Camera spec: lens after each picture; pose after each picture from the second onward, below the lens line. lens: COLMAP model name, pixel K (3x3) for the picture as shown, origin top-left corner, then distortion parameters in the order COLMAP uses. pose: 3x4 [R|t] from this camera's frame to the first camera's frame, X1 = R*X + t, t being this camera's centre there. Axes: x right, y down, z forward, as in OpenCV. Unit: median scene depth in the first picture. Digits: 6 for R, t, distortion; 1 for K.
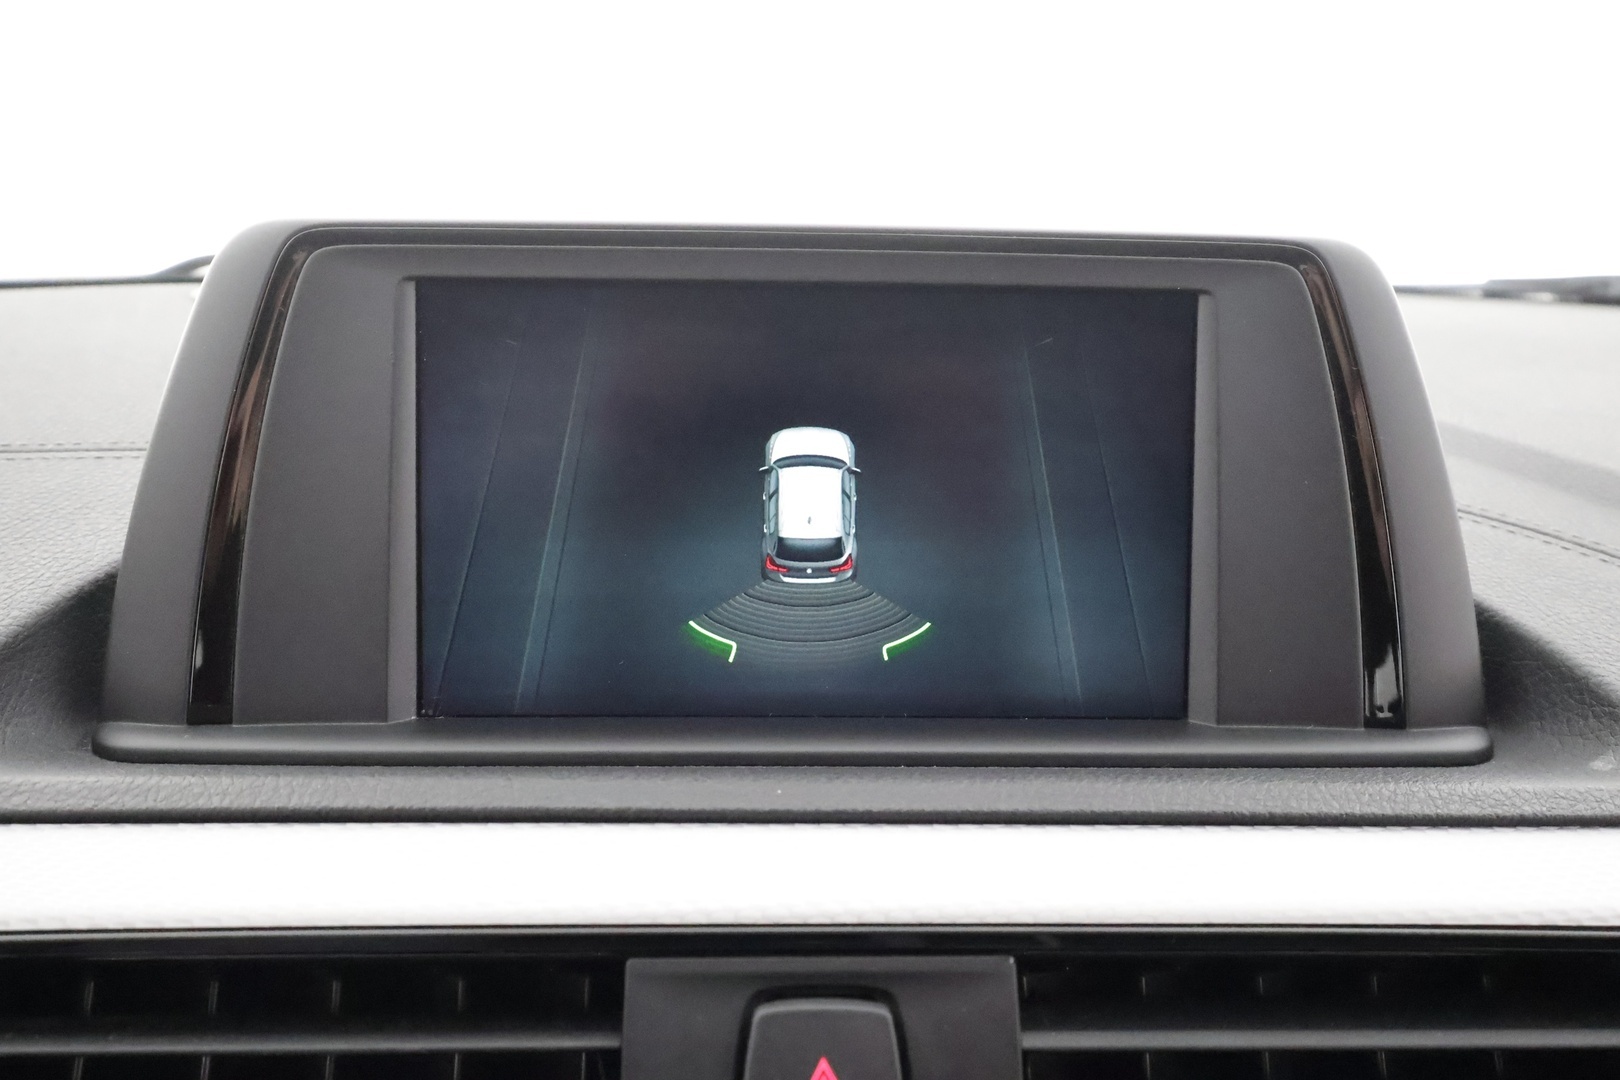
lens RADIAL K [[1294.4, 0, 809.8], [0, 1294.4, 534.9], [0, 0, 1]] dist [0.006565, -0.001501]
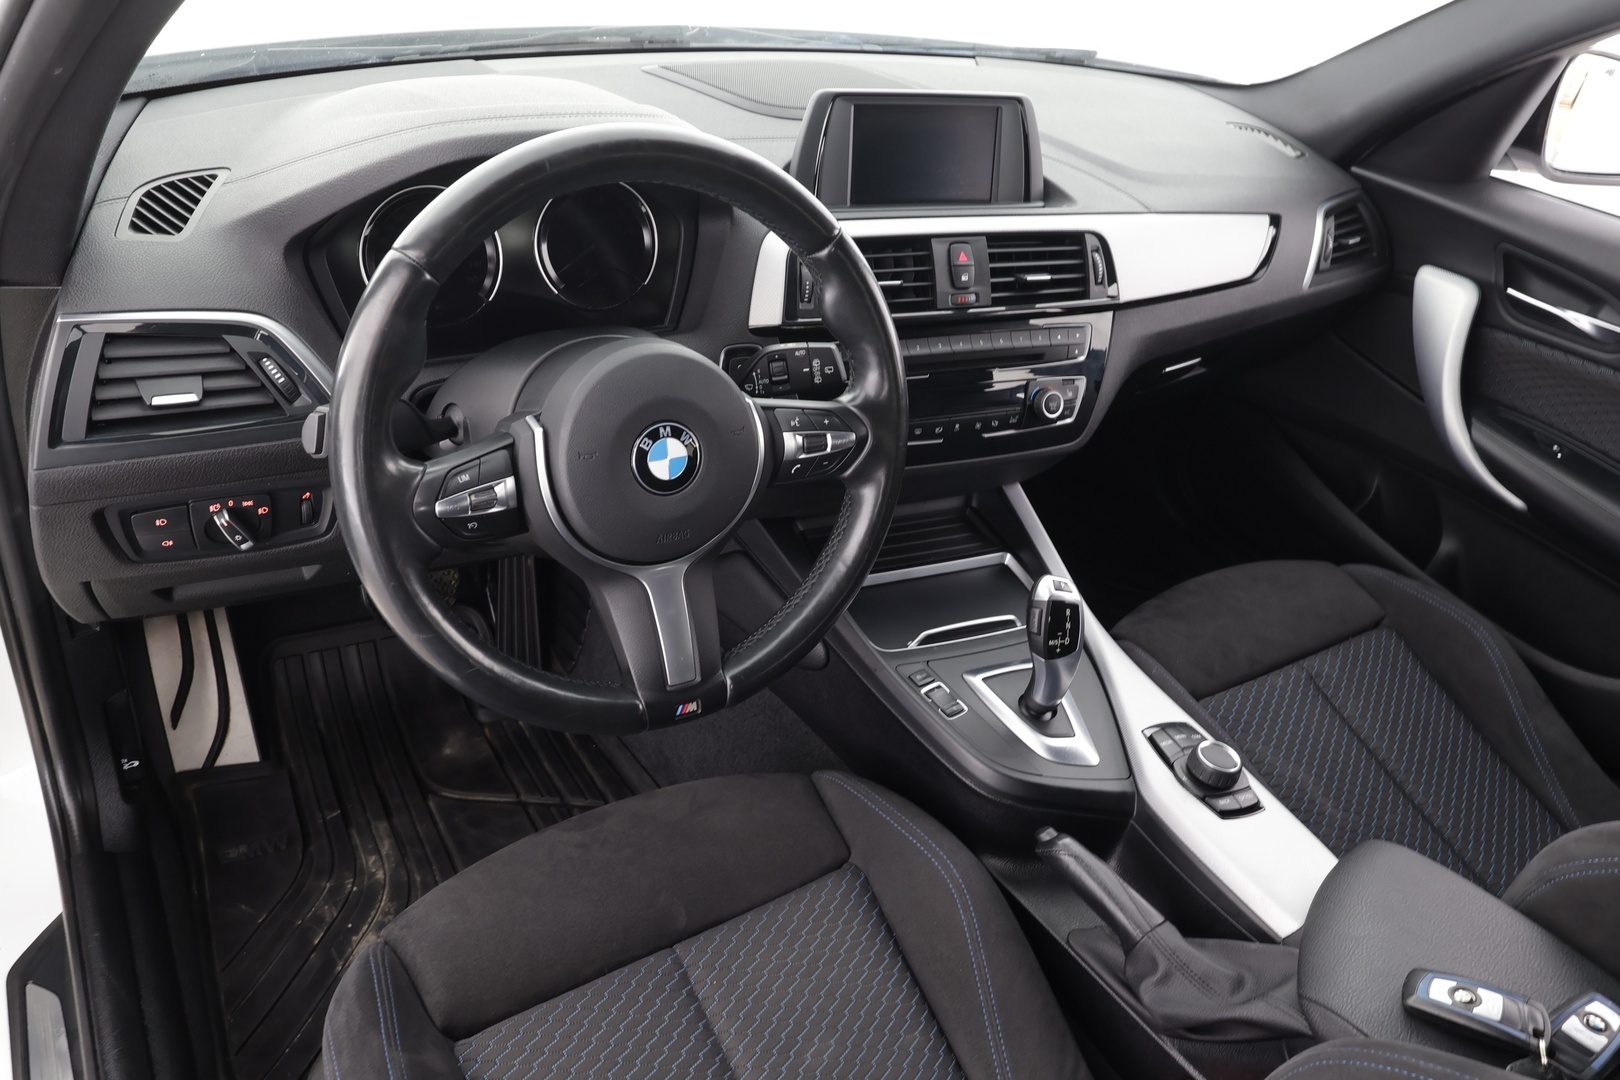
lens RADIAL K [[1150.1, 0, 814.8], [0, 1150.1, 543.0], [0, 0, 1]] dist [0.000847, -0.010317]
pose [[0.916464, -0.136496, 0.376115, -2.167850], [-0.002162, 0.938310, 0.345789, -0.149053], [-0.400111, -0.317716, 0.859632, -2.916729]]
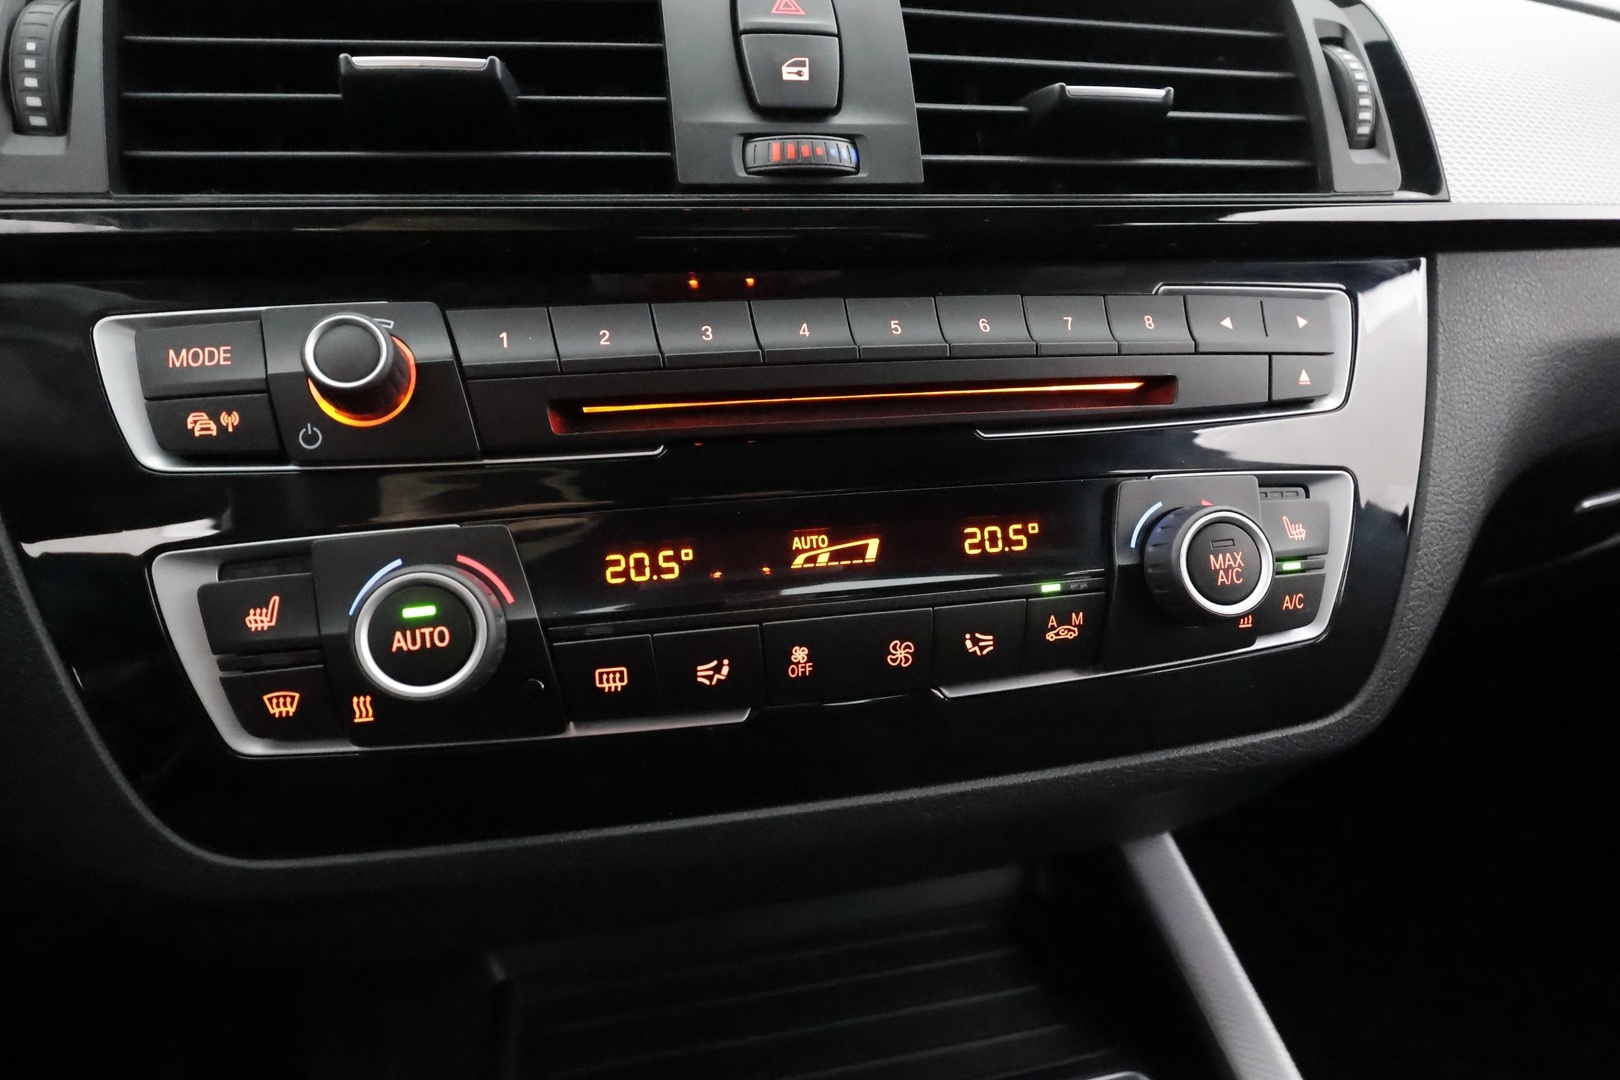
lens RADIAL K [[930.5, 0, 809.0], [0, 930.5, 553.3], [0, 0, 1]] dist [-0.000109, -0.000609]
pose [[0.982886, -0.084983, 0.163439, -0.156350], [0.072391, 0.994039, 0.081522, 0.753793], [-0.169393, -0.068295, 0.983179, -0.153142]]
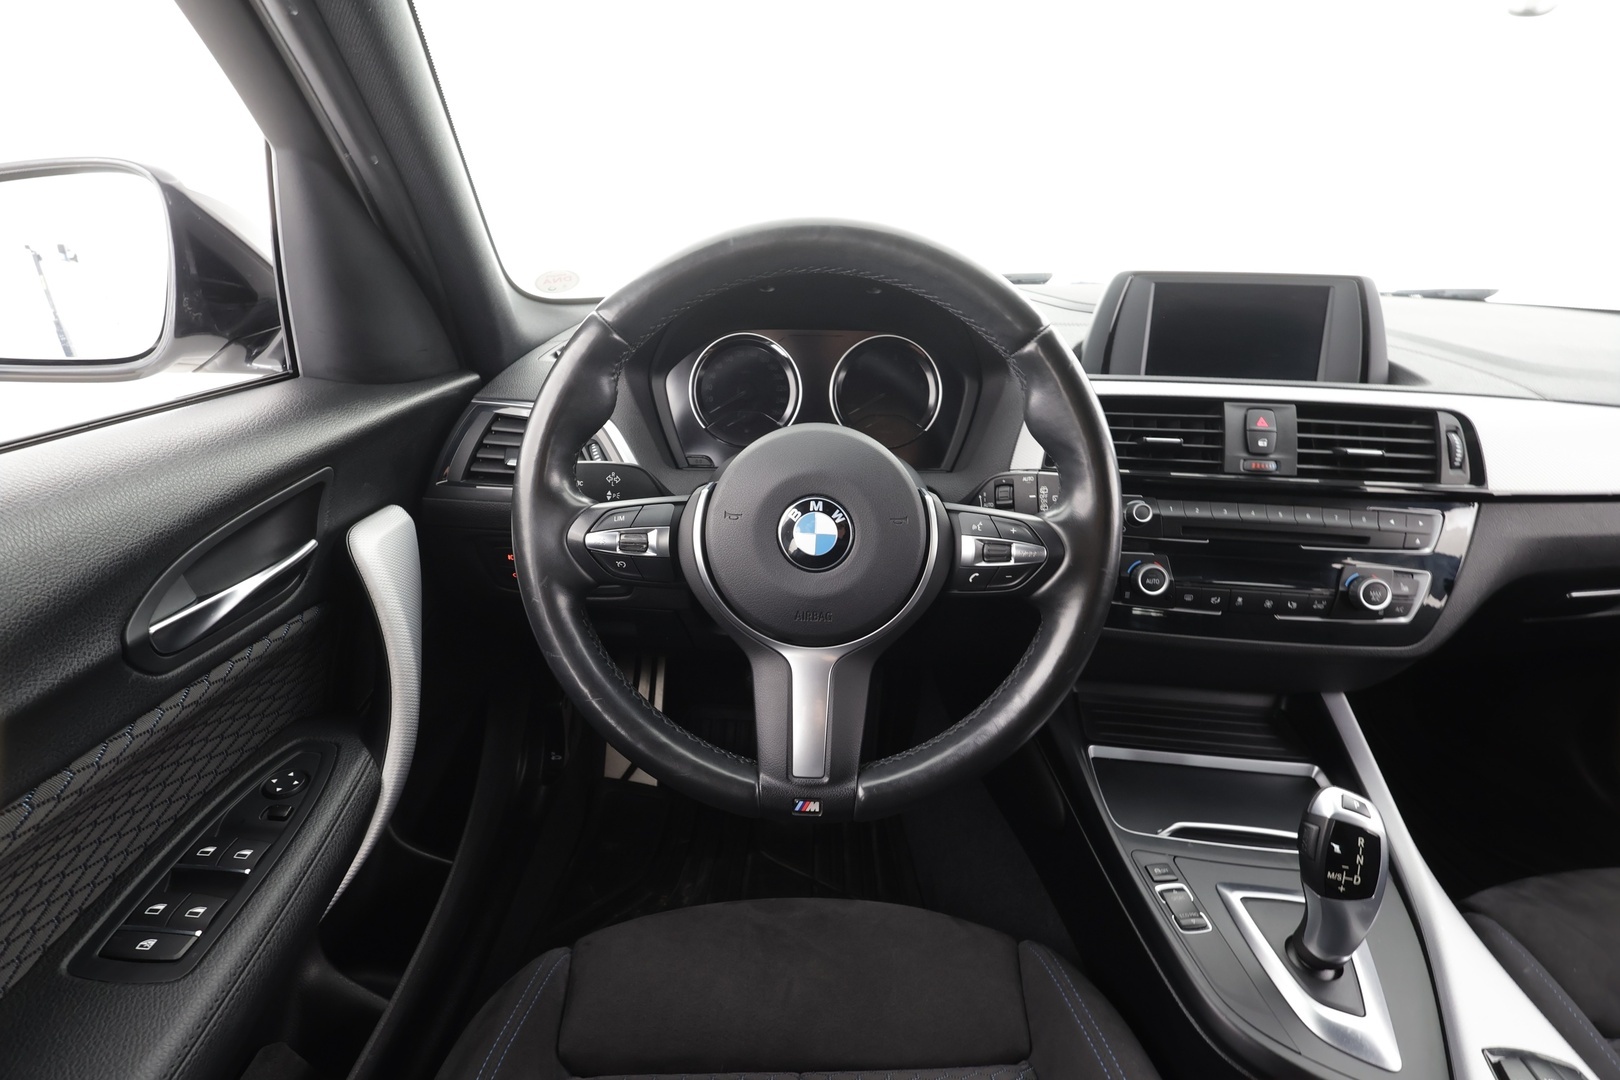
lens RADIAL K [[750.2, 0, 803.6], [0, 750.2, 542.0], [0, 0, 1]] dist [-0.007927, 0.002780]
pose [[0.988096, 0.053852, -0.144104, -1.136776], [-0.035616, 0.991358, 0.126256, 0.450127], [0.149658, -0.119621, 0.981475, -2.021969]]
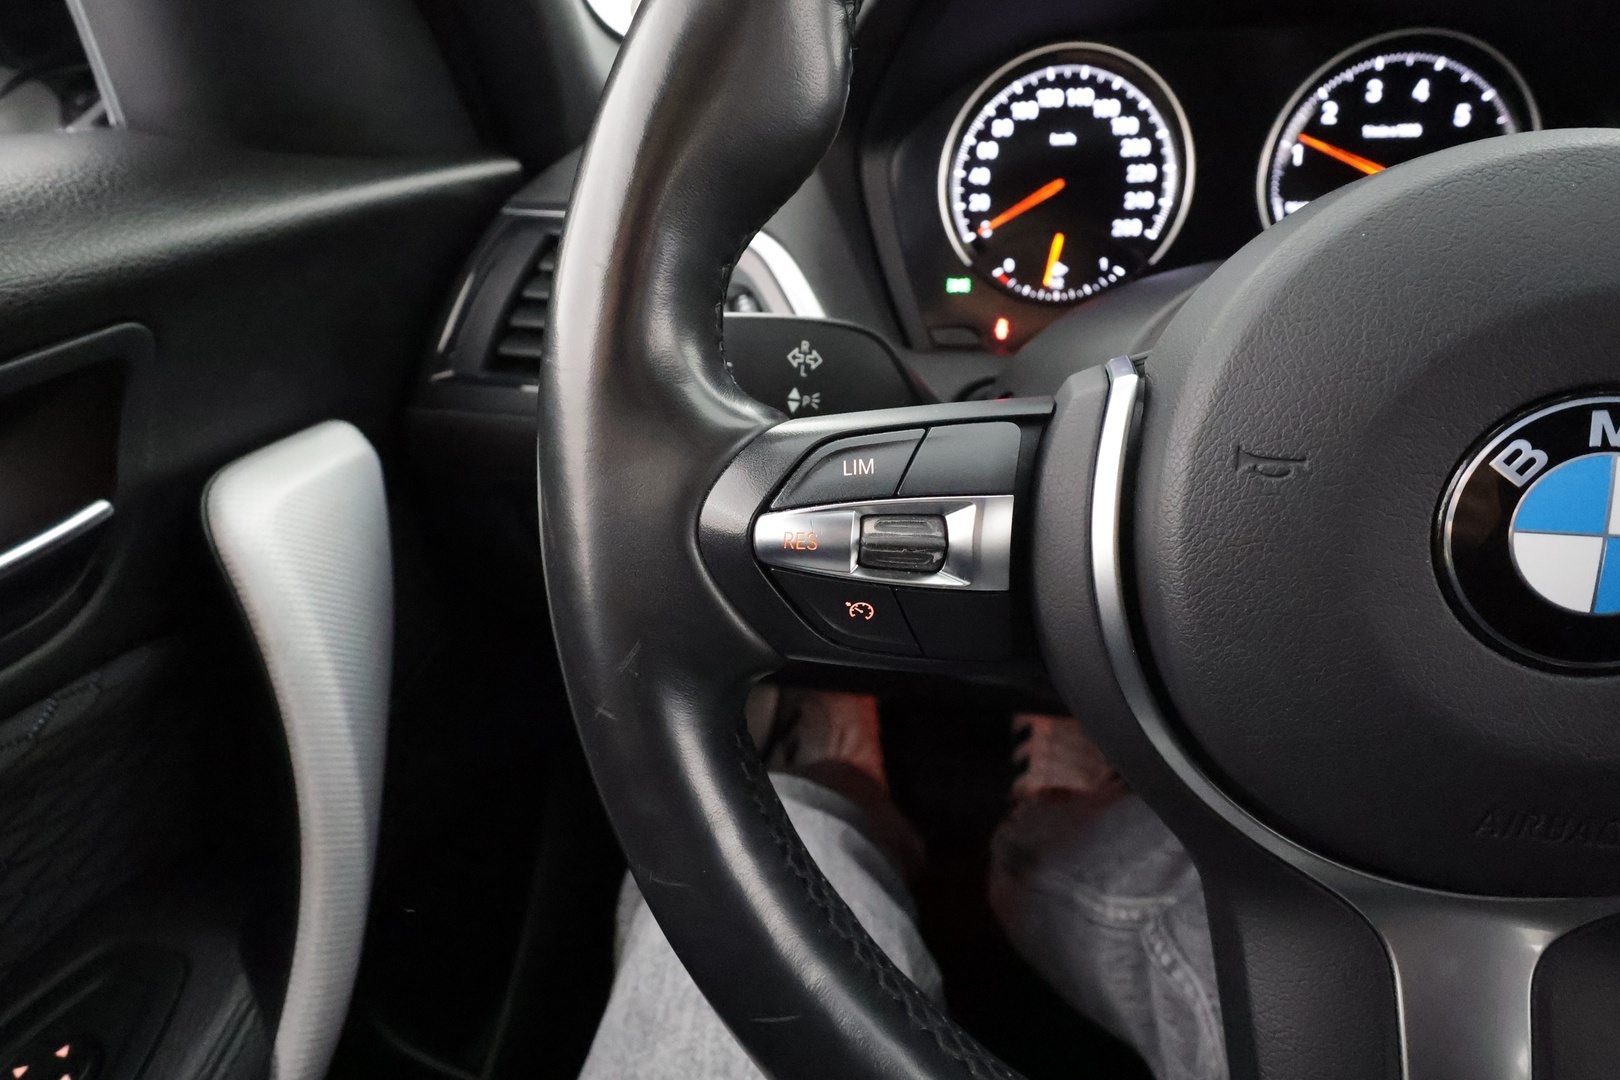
lens RADIAL K [[894.5, 0, 801.8], [0, 894.5, 535.4], [0, 0, 1]] dist [0.000934, -0.002724]
pose [[0.949620, 0.091583, -0.299724, -1.705820], [-0.031539, 0.979422, 0.199344, 0.561890], [0.311813, -0.179848, 0.932967, -0.896732]]
